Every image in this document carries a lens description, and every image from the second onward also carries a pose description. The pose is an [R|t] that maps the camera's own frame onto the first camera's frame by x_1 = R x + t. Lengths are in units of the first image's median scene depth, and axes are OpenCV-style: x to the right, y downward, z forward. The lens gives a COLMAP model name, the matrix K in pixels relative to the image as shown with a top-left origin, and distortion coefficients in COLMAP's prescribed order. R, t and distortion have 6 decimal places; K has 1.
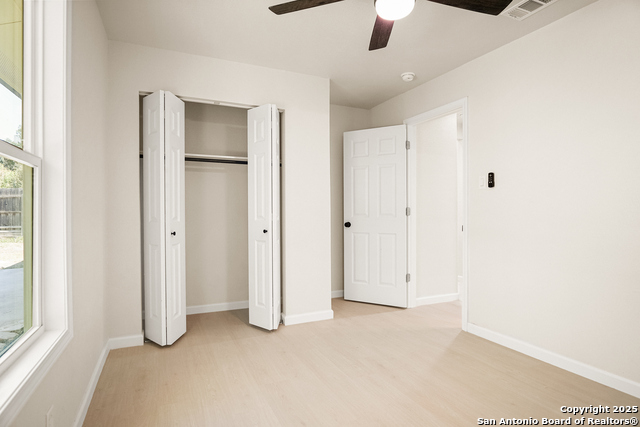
lens RADIAL K [[347.7, 0, 320.0], [0, 347.7, 213.5], [0, 0, 1]] dist [-0.006368, -0.000978]
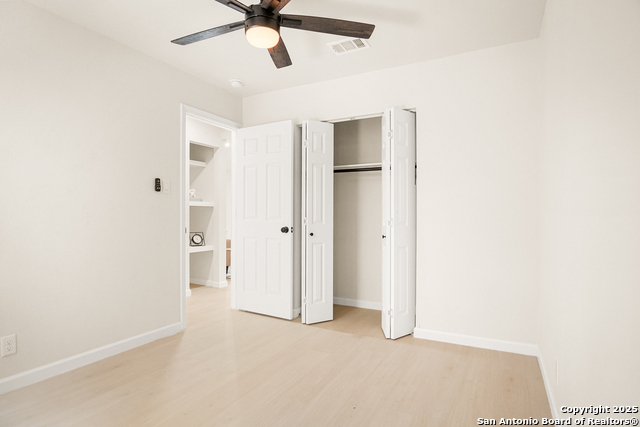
lens RADIAL K [[350.7, 0, 320.2], [0, 350.7, 204.9], [0, 0, 1]] dist [-0.000690, -0.000177]
pose [[0.614170, -0.025989, -0.788746, 0.525660], [-0.004428, 0.999328, -0.036375, 0.001241], [0.789161, 0.025833, 0.613643, 0.230550]]
